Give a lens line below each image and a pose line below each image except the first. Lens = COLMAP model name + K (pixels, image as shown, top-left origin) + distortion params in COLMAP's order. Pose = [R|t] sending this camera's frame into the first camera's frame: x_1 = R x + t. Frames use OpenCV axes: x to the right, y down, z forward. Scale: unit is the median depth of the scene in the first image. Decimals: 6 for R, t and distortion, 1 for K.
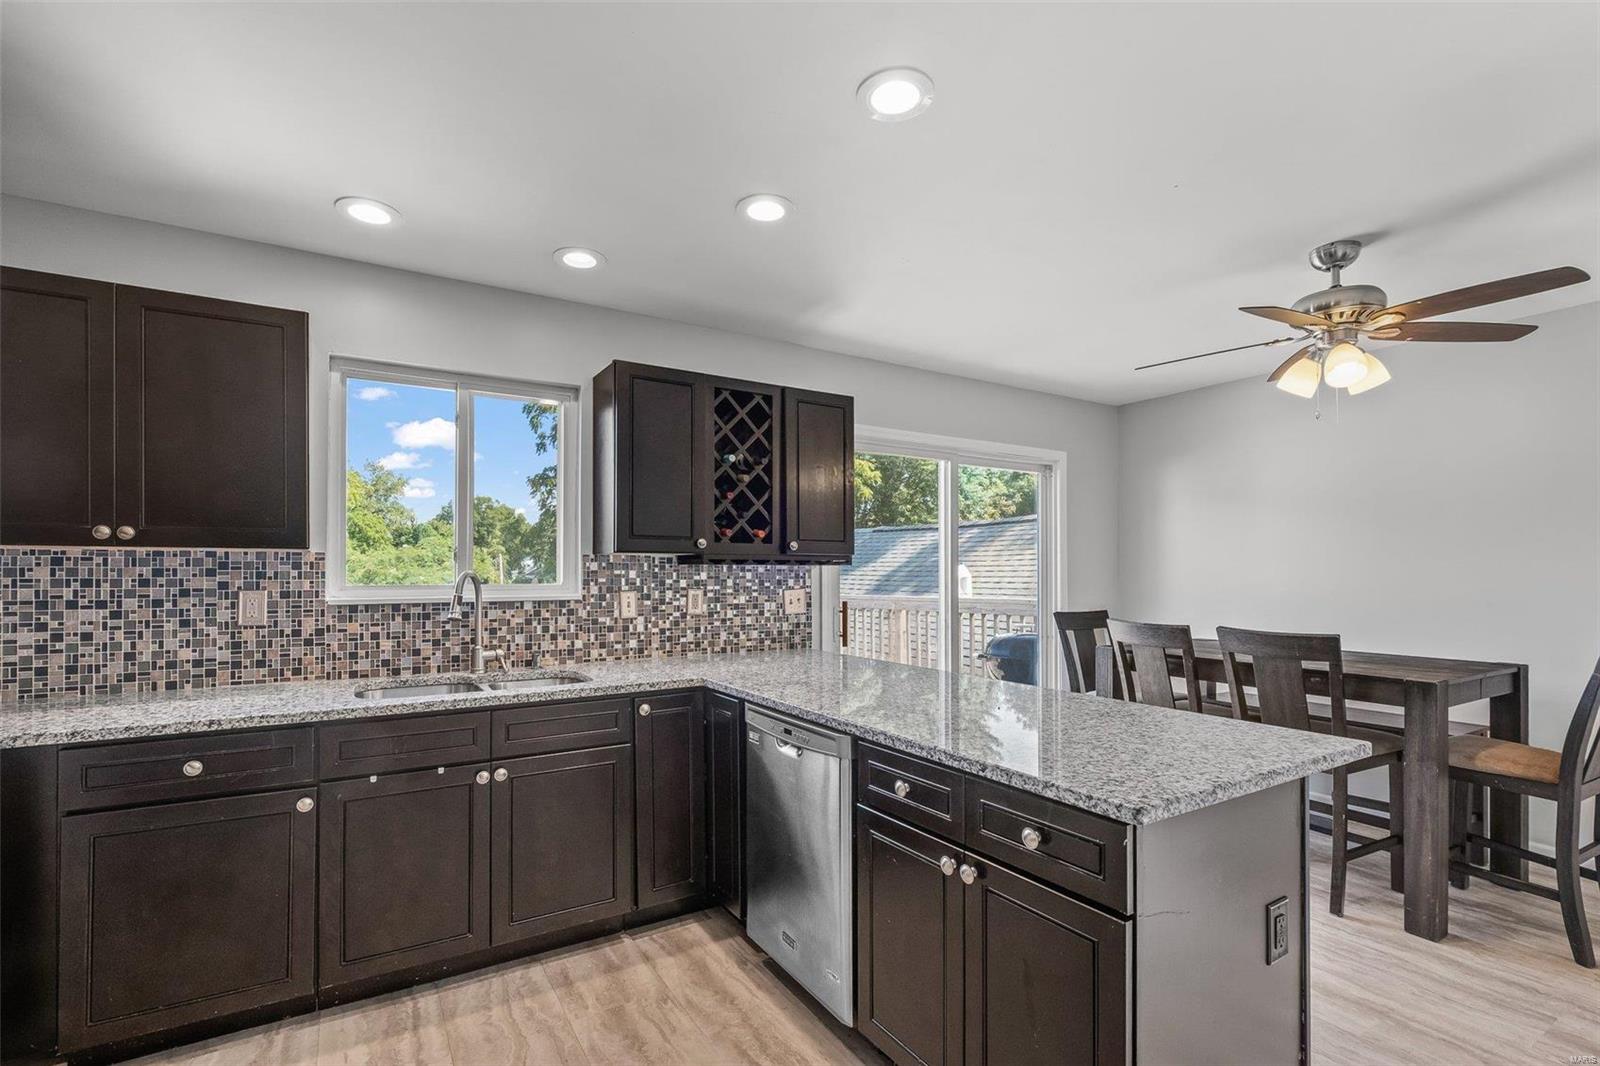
lens RADIAL K [[714.1, 0, 760.3], [0, 714.1, 564.3], [0, 0, 1]] dist [-0.002411, -0.000360]
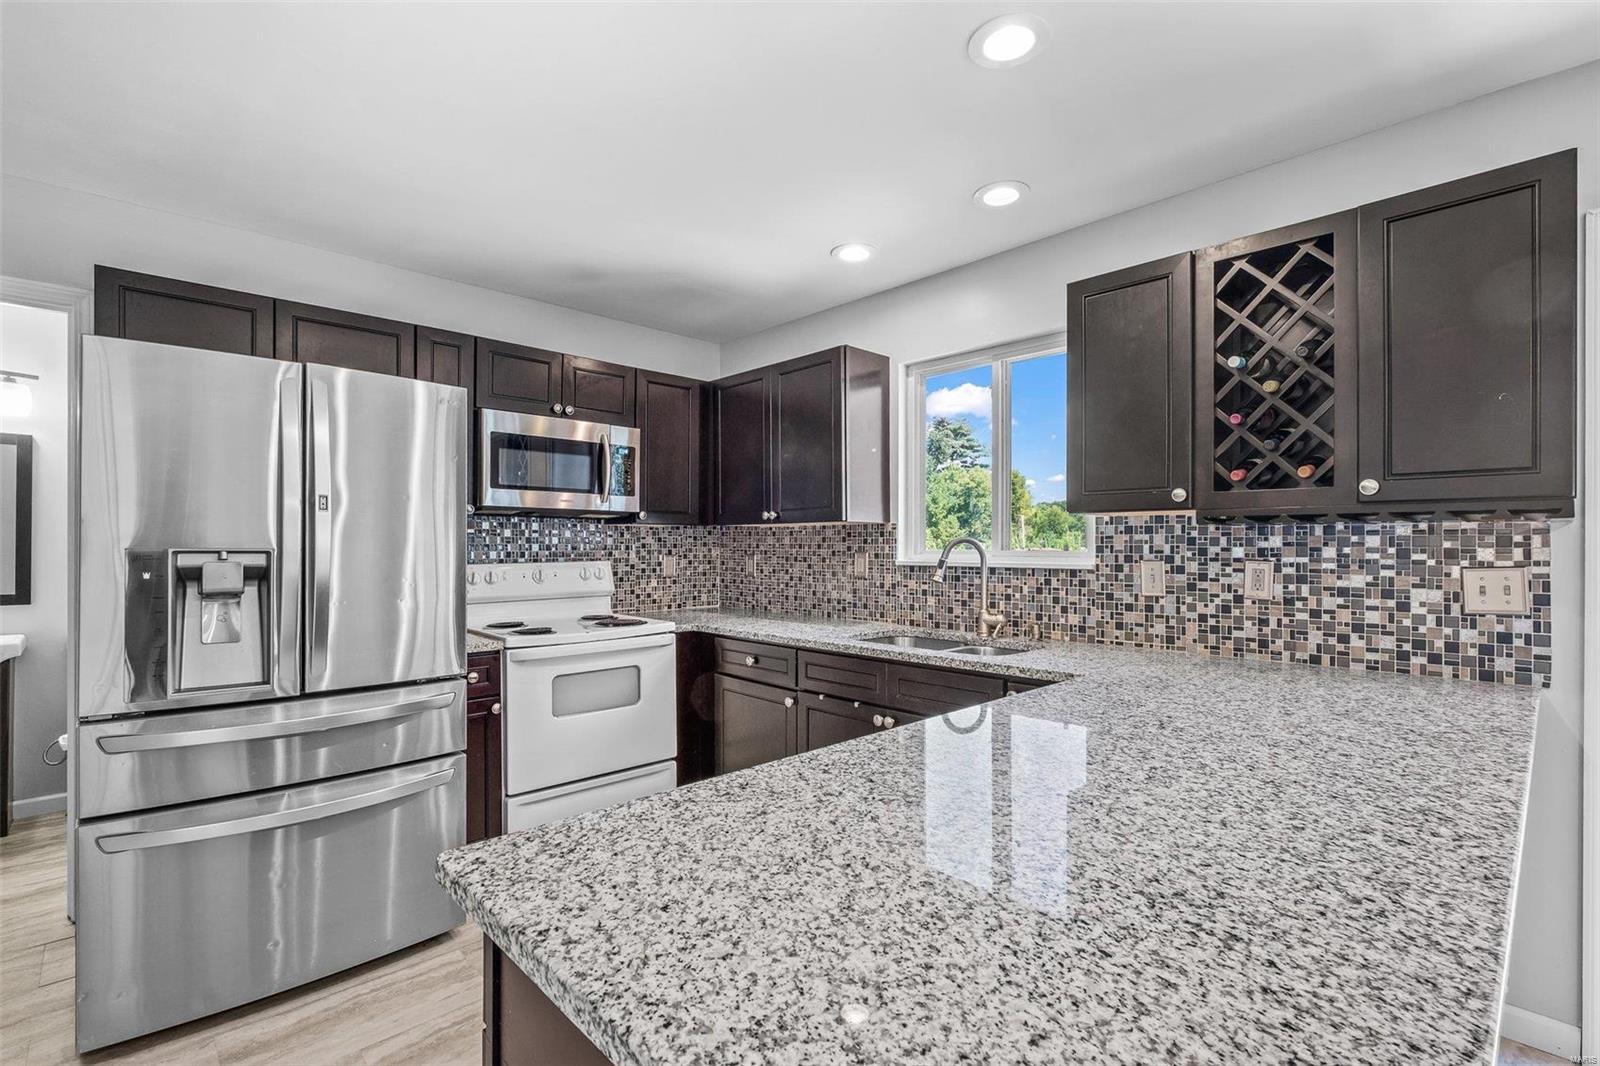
lens RADIAL K [[727.7, 0, 811.7], [0, 727.7, 541.1], [0, 0, 1]] dist [-0.001943, -0.000159]
pose [[0.243531, -0.004401, -0.969883, 0.488992], [0.011730, 0.999930, -0.001592, 0.012327], [0.969822, -0.010989, 0.243565, 0.438140]]
